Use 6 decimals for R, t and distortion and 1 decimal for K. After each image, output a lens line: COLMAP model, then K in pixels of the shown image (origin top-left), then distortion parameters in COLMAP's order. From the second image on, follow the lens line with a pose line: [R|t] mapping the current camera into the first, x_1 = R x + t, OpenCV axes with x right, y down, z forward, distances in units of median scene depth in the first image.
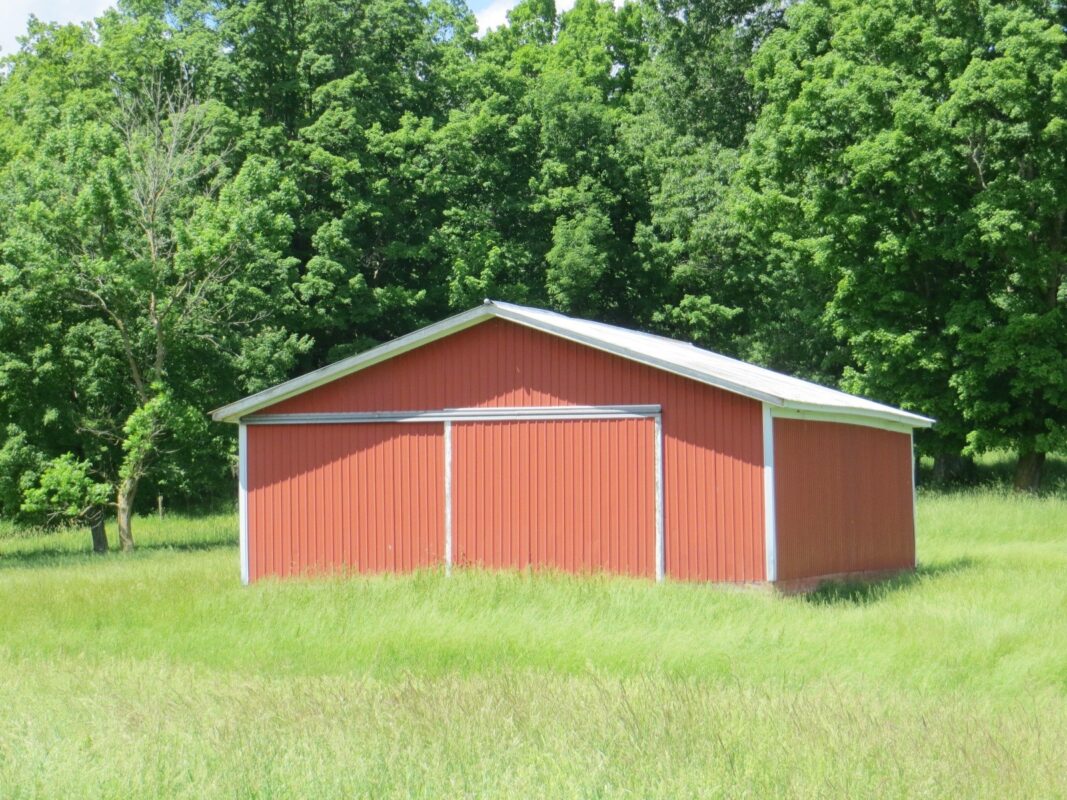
lens RADIAL K [[3343.2, 0, 533.5], [0, 3343.2, 400.0], [0, 0, 1]] dist [-0.135763, -0.393280]
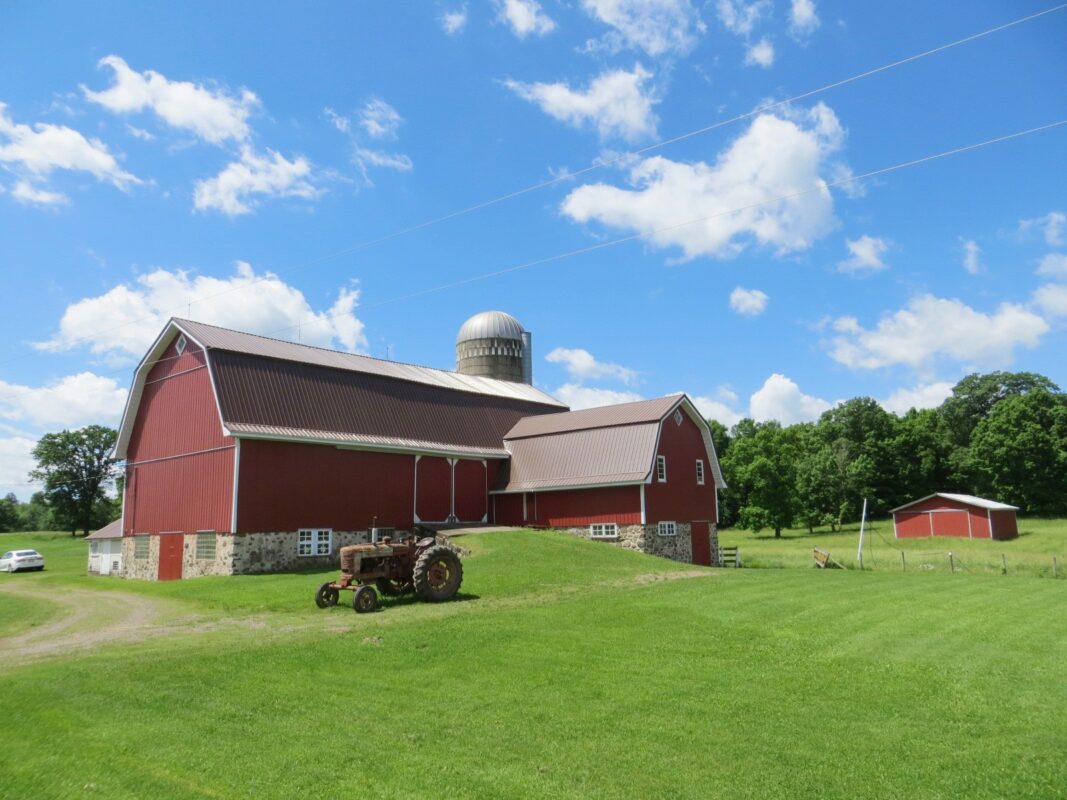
lens RADIAL K [[794.4, 0, 533.5], [0, 794.4, 400.0], [0, 0, 1]] dist [-0.006467, -0.006659]
pose [[0.908974, -0.081623, -0.408784, -0.039553], [0.033616, 0.991802, -0.123286, -0.022649], [0.415496, 0.098322, 0.904266, -0.349388]]
